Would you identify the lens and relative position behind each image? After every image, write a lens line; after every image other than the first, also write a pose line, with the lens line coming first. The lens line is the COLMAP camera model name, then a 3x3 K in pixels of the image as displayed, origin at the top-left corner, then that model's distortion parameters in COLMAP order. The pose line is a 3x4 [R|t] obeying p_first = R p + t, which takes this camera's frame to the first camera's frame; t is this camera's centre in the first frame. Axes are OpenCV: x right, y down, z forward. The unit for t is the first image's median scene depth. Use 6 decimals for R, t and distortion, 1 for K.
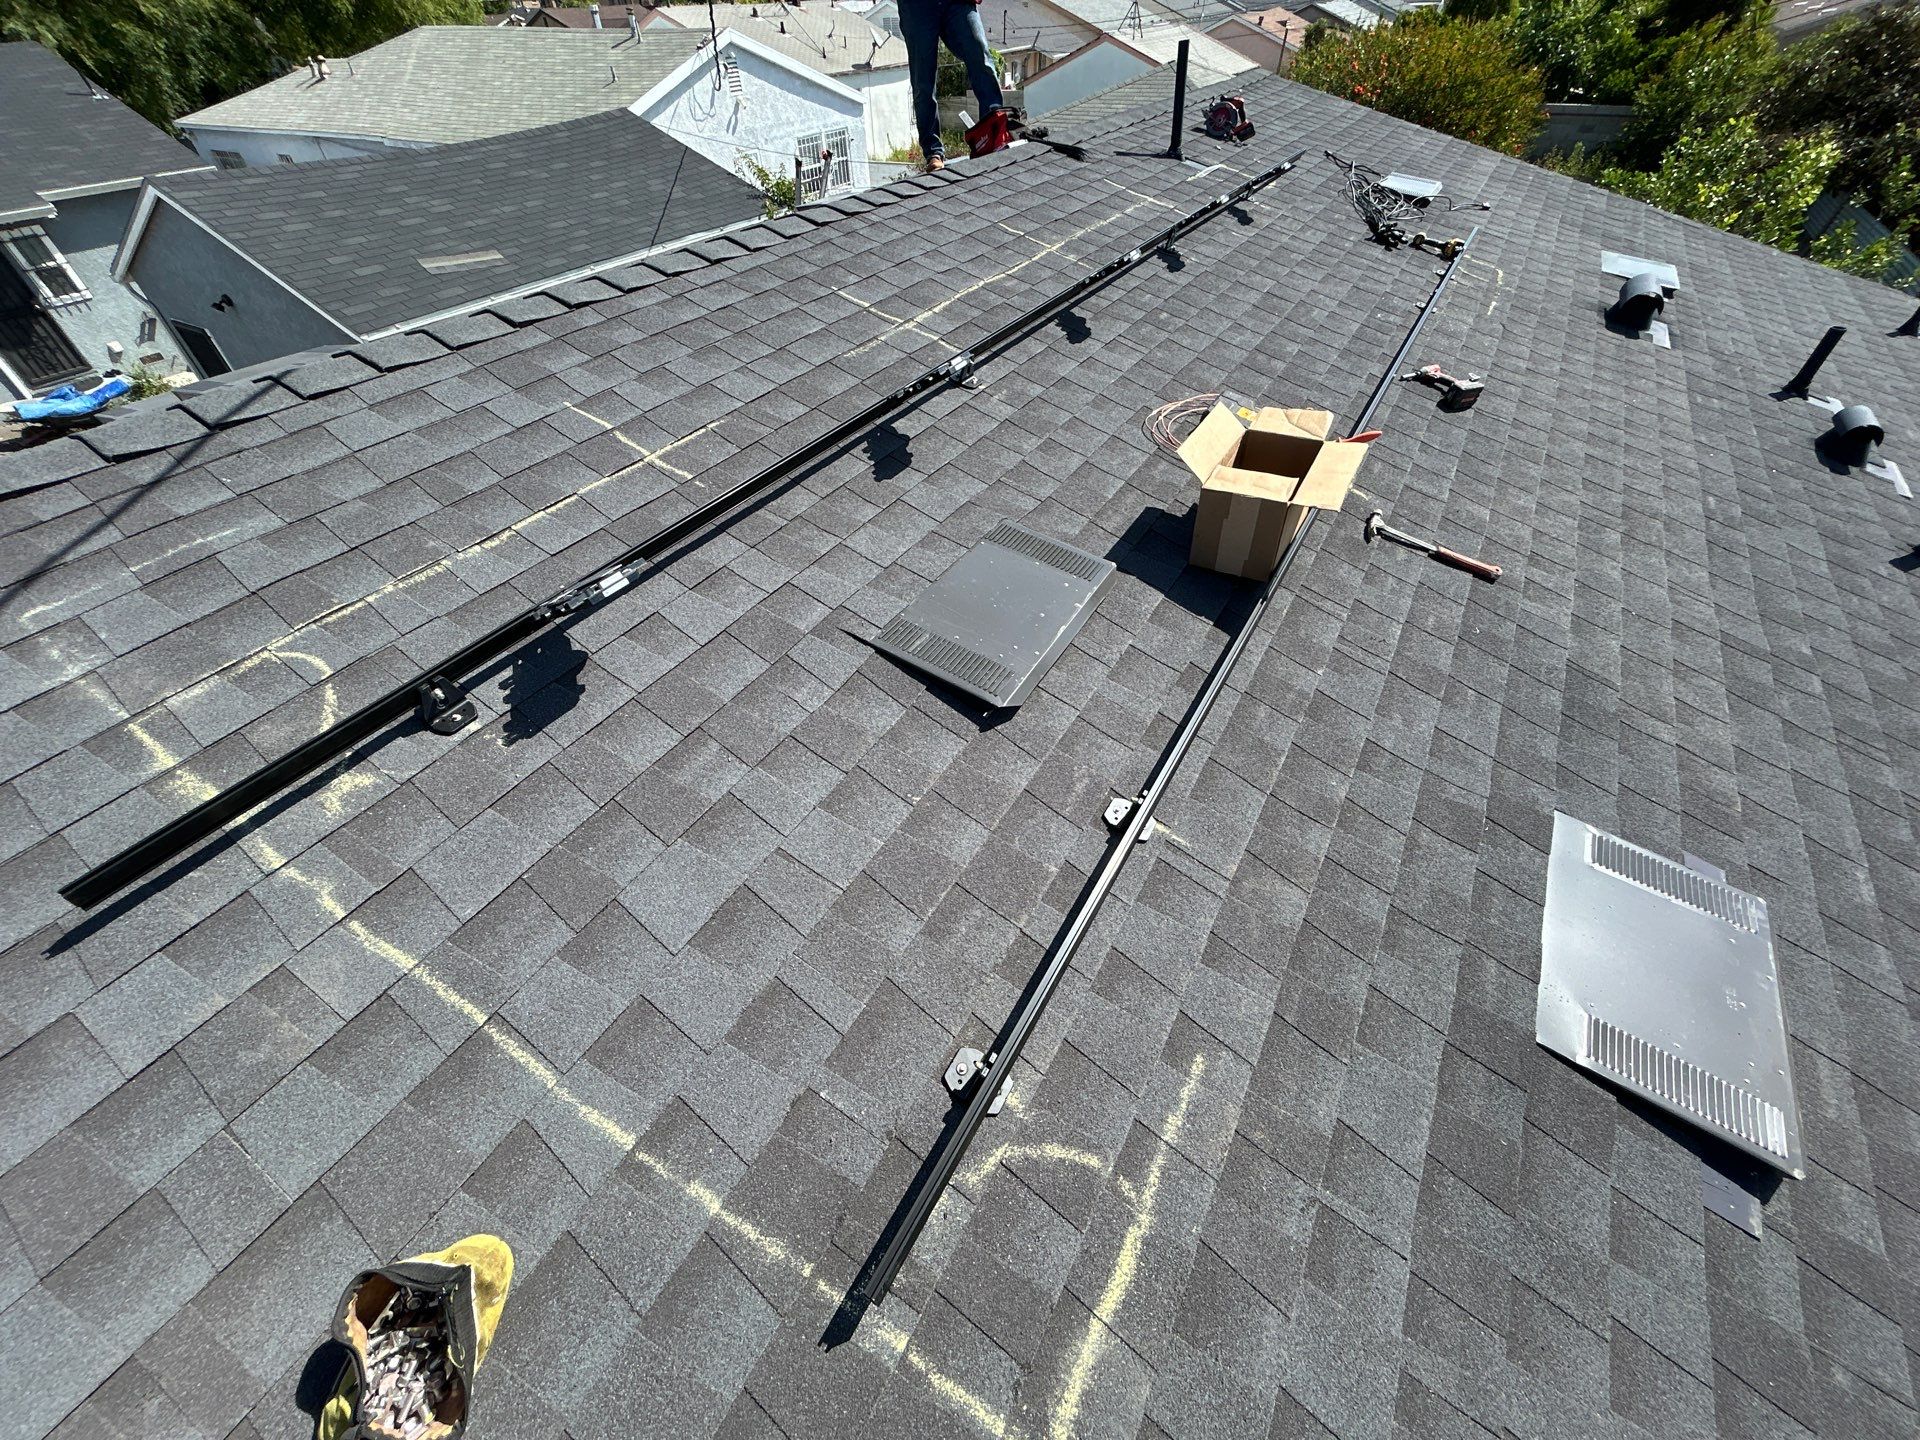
lens RADIAL K [[762.4, 0, 961.5], [0, 762.4, 717.9], [0, 0, 1]] dist [0.000495, 0.000762]
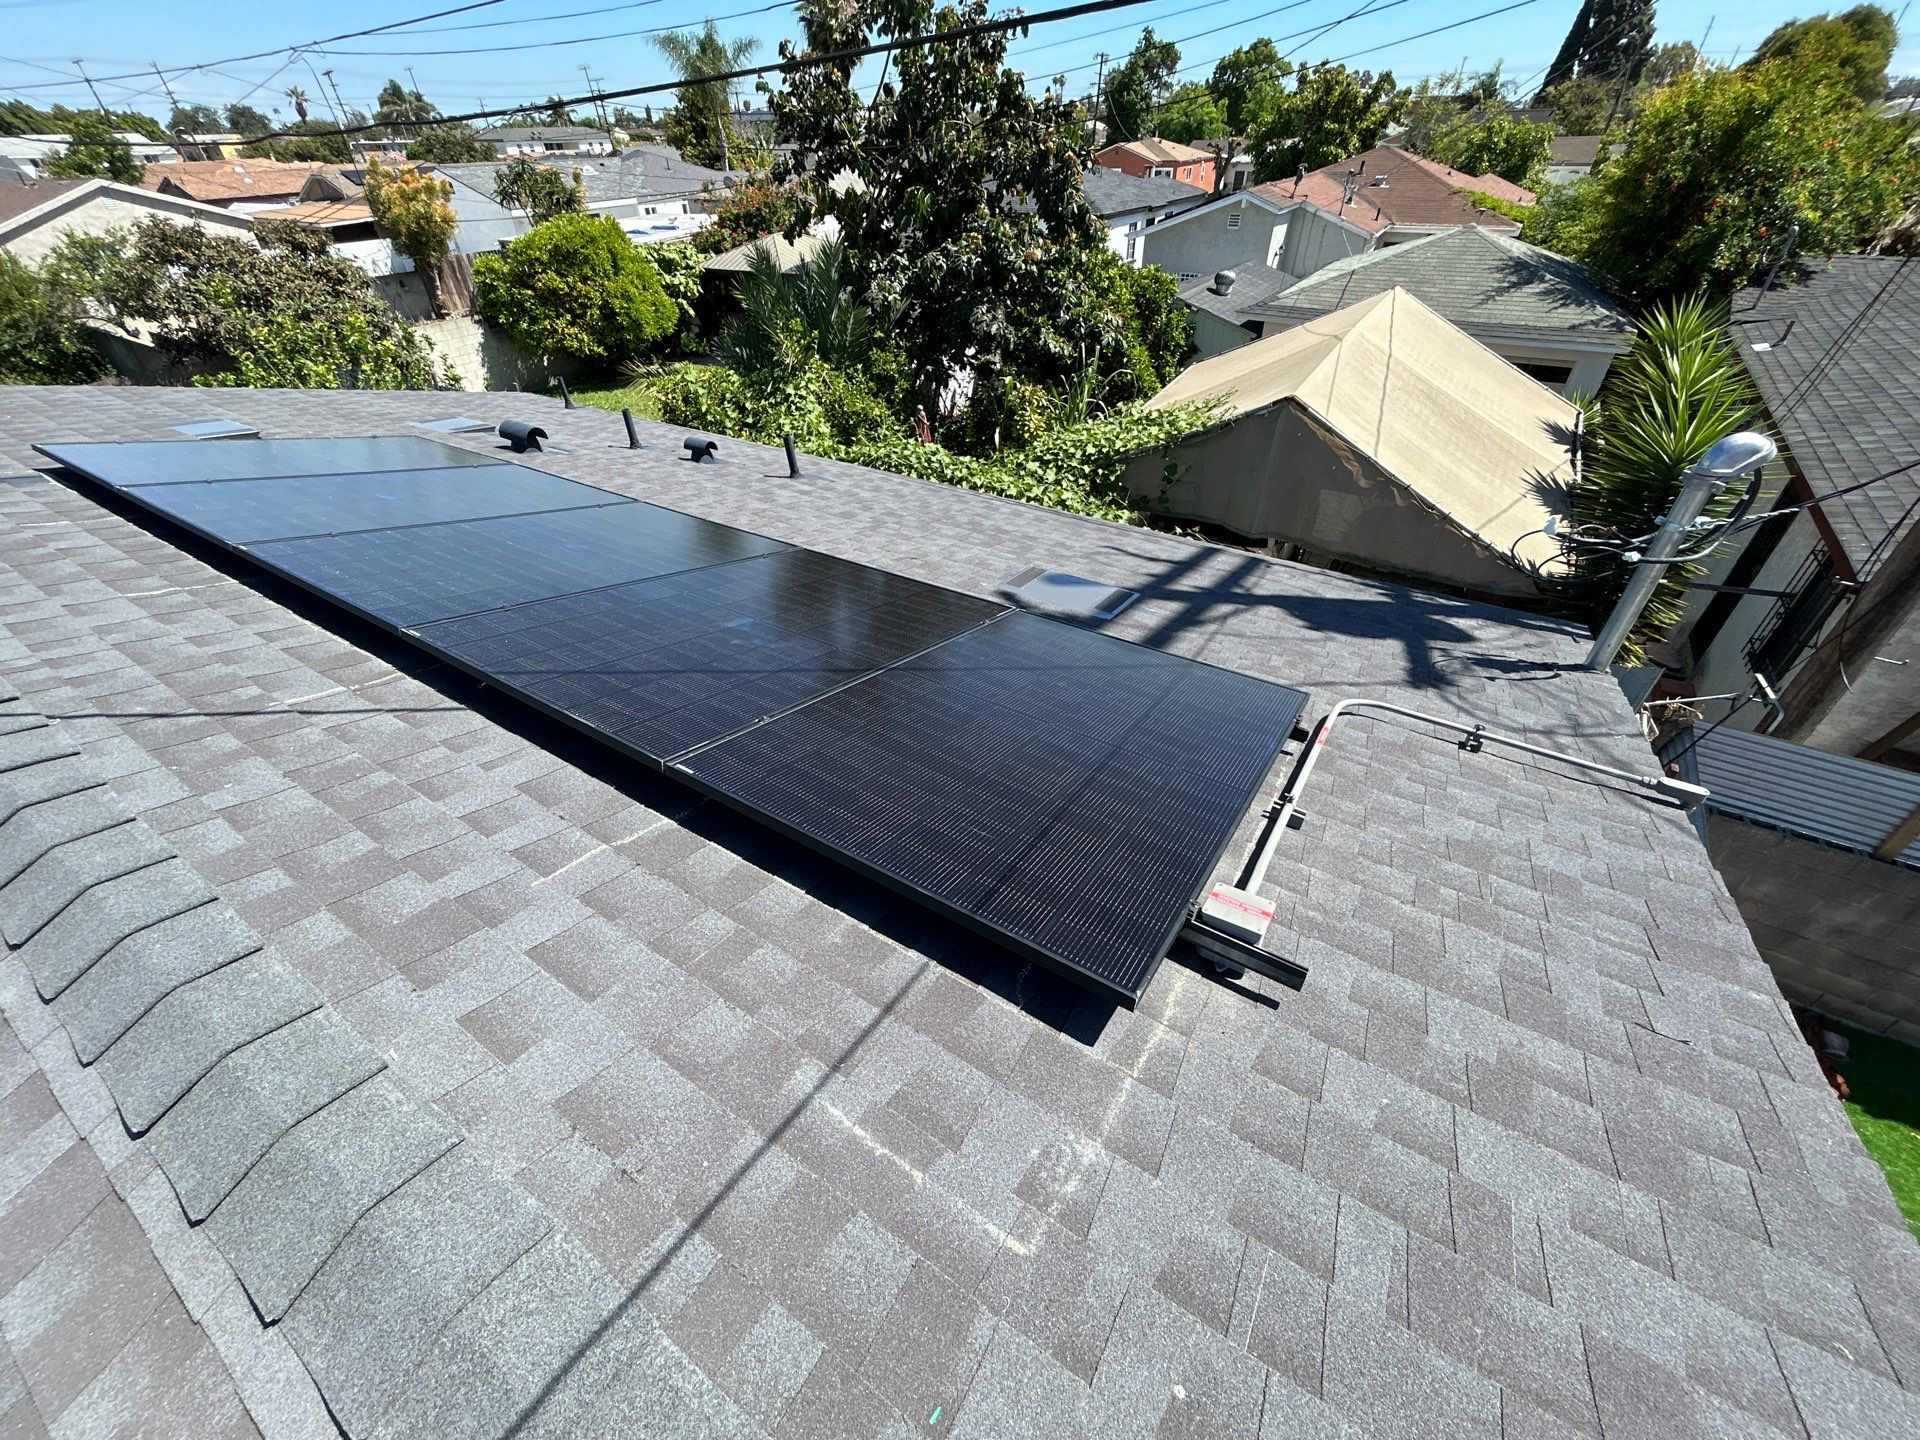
lens RADIAL K [[775.8, 0, 959.8], [0, 775.8, 715.3], [0, 0, 1]] dist [-0.000805, 0.000082]
pose [[0.015959, -0.581525, 0.813372, -1.084133], [0.706559, 0.582145, 0.402345, -0.546375], [-0.707474, 0.568274, 0.420172, 0.308570]]
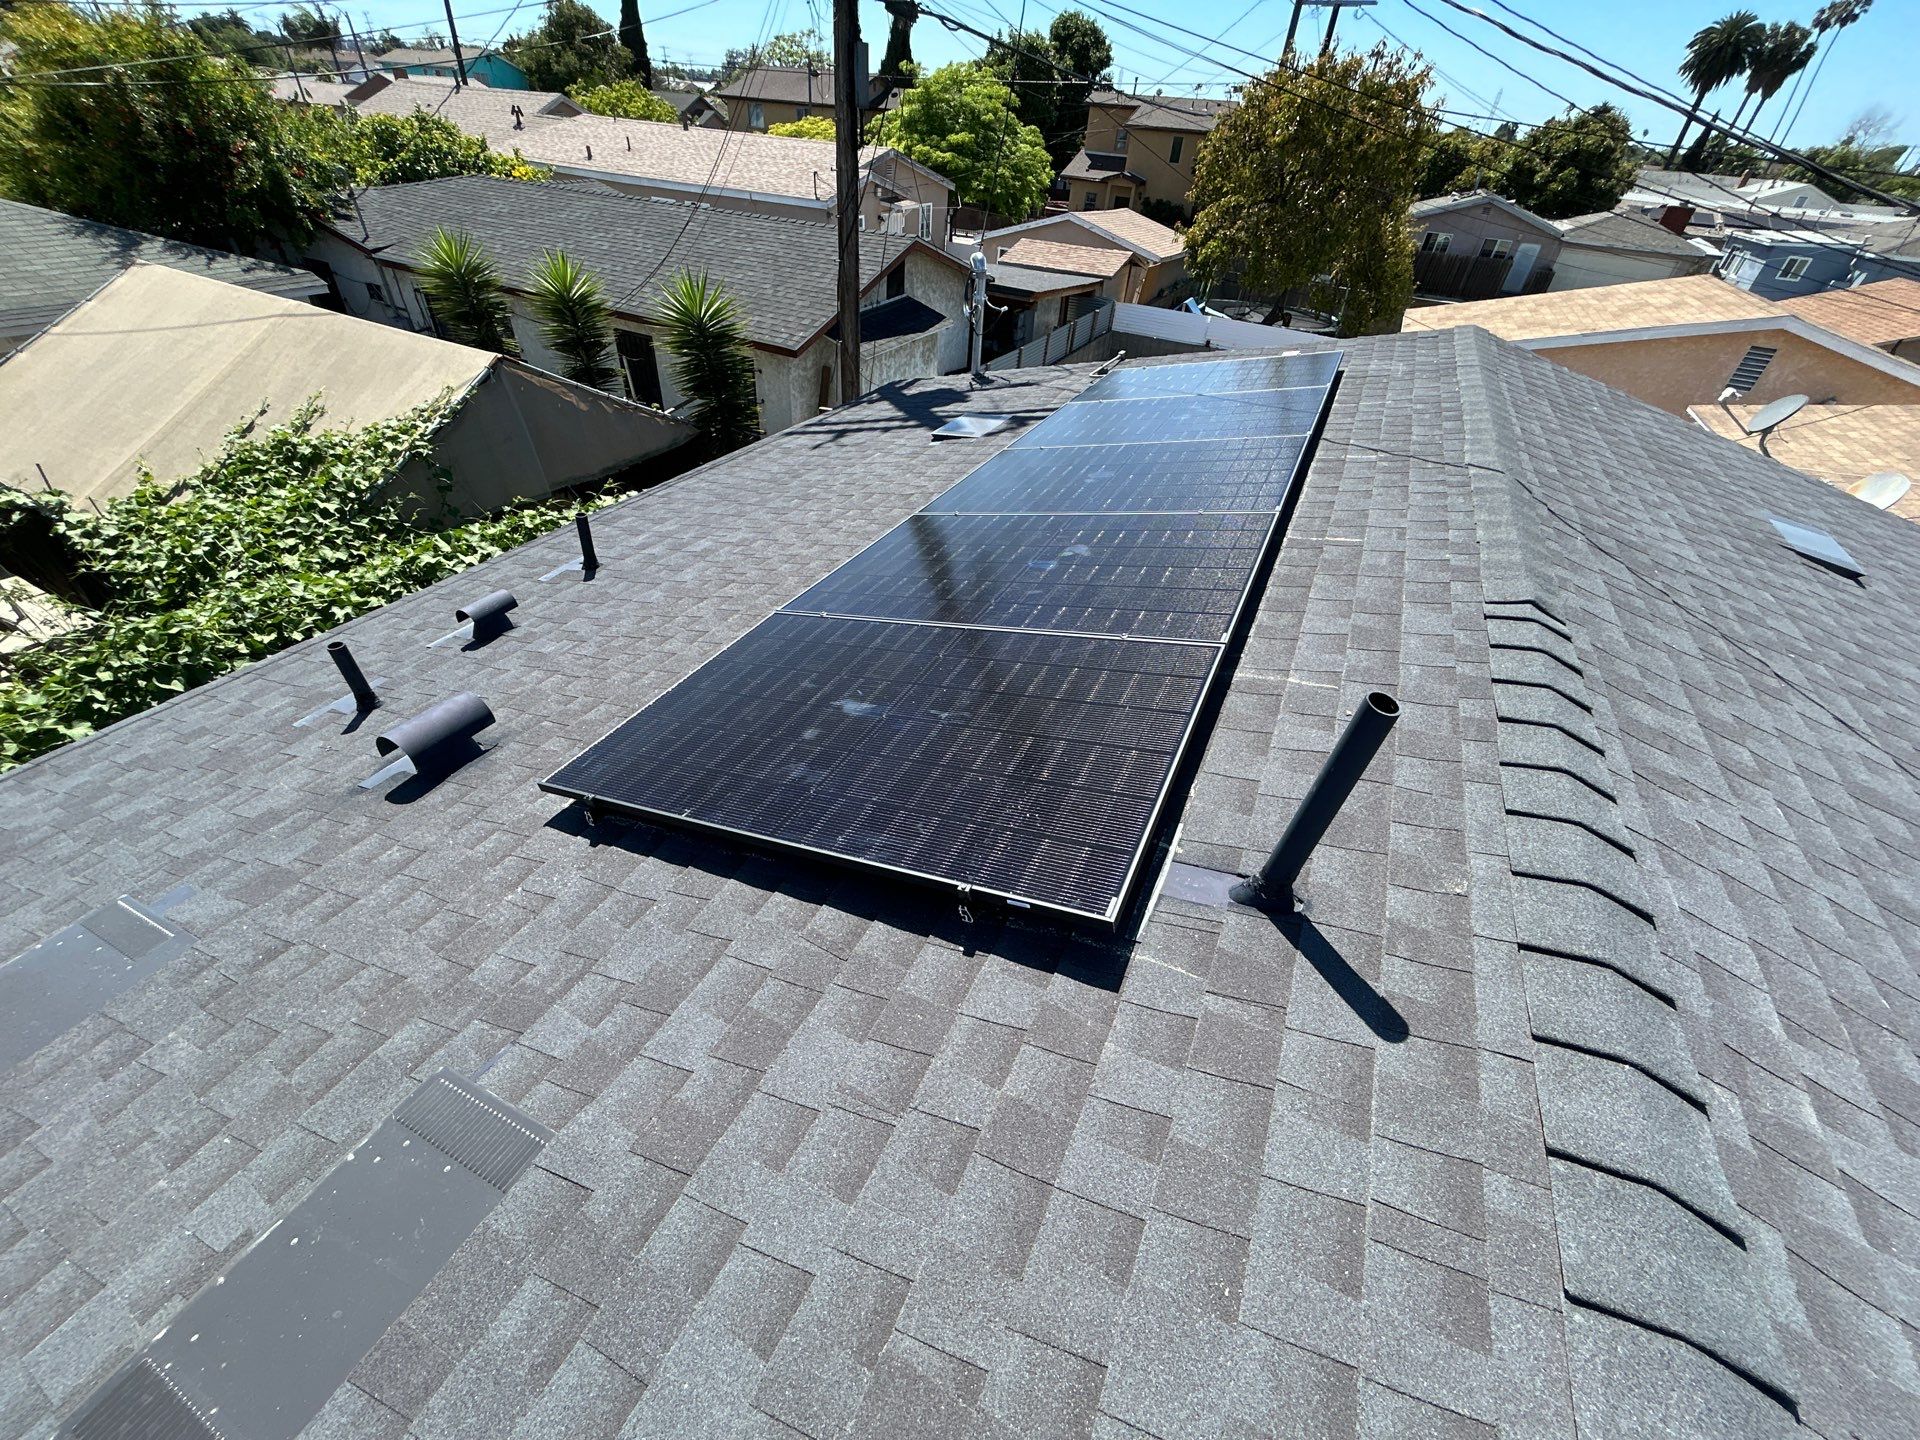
lens RADIAL K [[772.0, 0, 958.2], [0, 772.0, 718.4], [0, 0, 1]] dist [-0.000283, 0.000456]
pose [[-0.994605, 0.036741, -0.097005, 1.077442], [-0.091331, 0.133183, 0.986874, -2.574199], [0.049178, 0.990410, -0.129109, 2.283124]]
